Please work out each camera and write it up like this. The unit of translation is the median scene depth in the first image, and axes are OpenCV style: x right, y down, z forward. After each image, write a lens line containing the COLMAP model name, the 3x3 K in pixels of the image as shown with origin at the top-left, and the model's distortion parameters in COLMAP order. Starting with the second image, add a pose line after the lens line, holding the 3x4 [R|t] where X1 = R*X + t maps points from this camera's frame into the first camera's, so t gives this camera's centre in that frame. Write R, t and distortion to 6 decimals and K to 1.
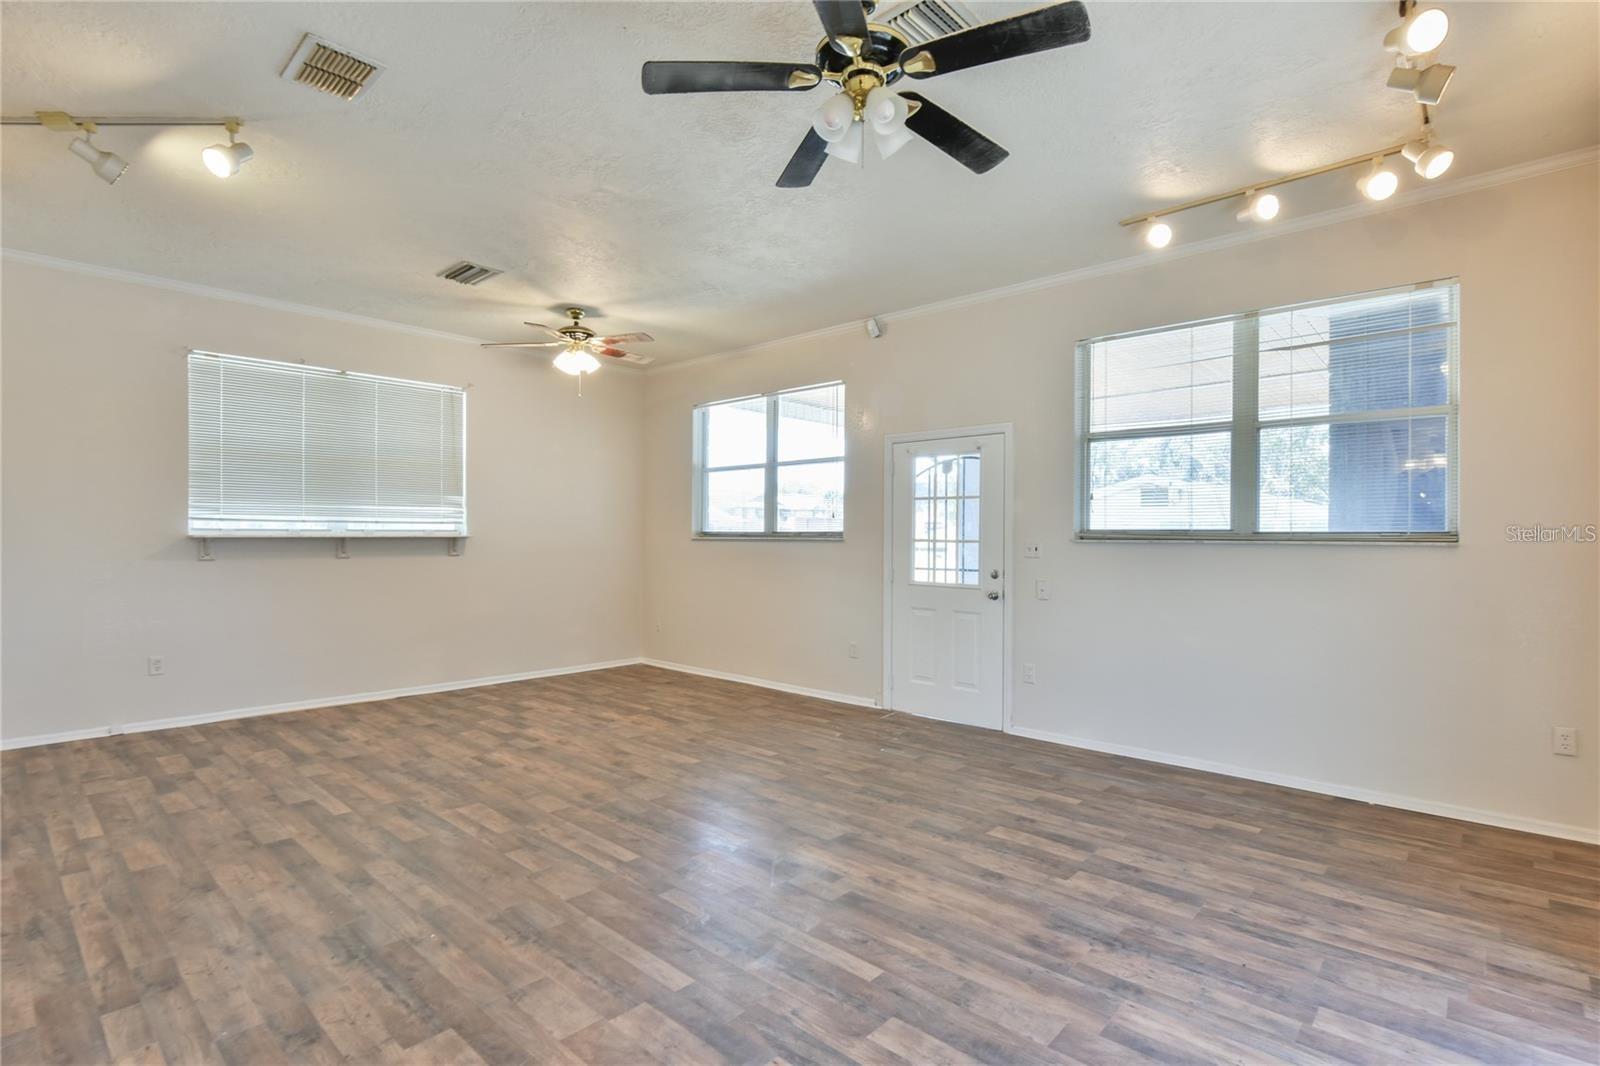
lens RADIAL K [[750.1, 0, 800.0], [0, 750.1, 532.1], [0, 0, 1]] dist [-0.008914, -0.000152]
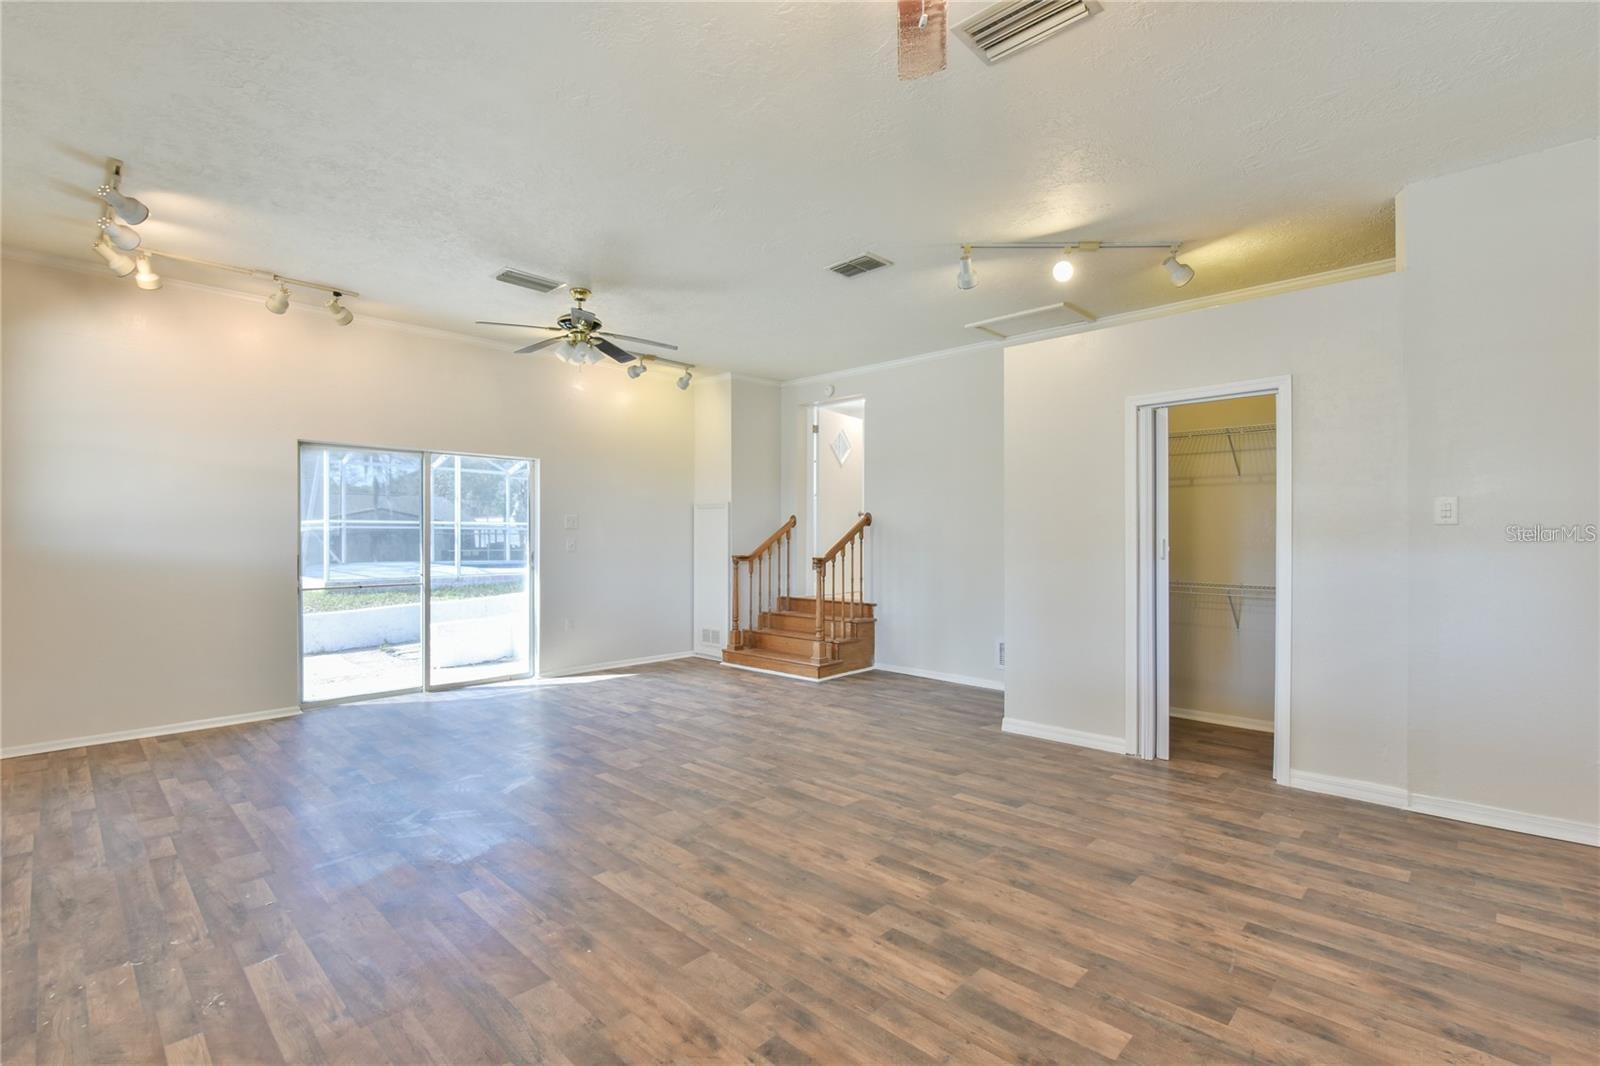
lens RADIAL K [[733.4, 0, 803.0], [0, 733.4, 536.3], [0, 0, 1]] dist [-0.007365, -0.002048]
pose [[-0.999633, -0.004921, 0.026642, -0.396905], [-0.005093, 0.999967, -0.006392, 0.011184], [-0.026609, -0.006525, -0.999625, 1.958973]]
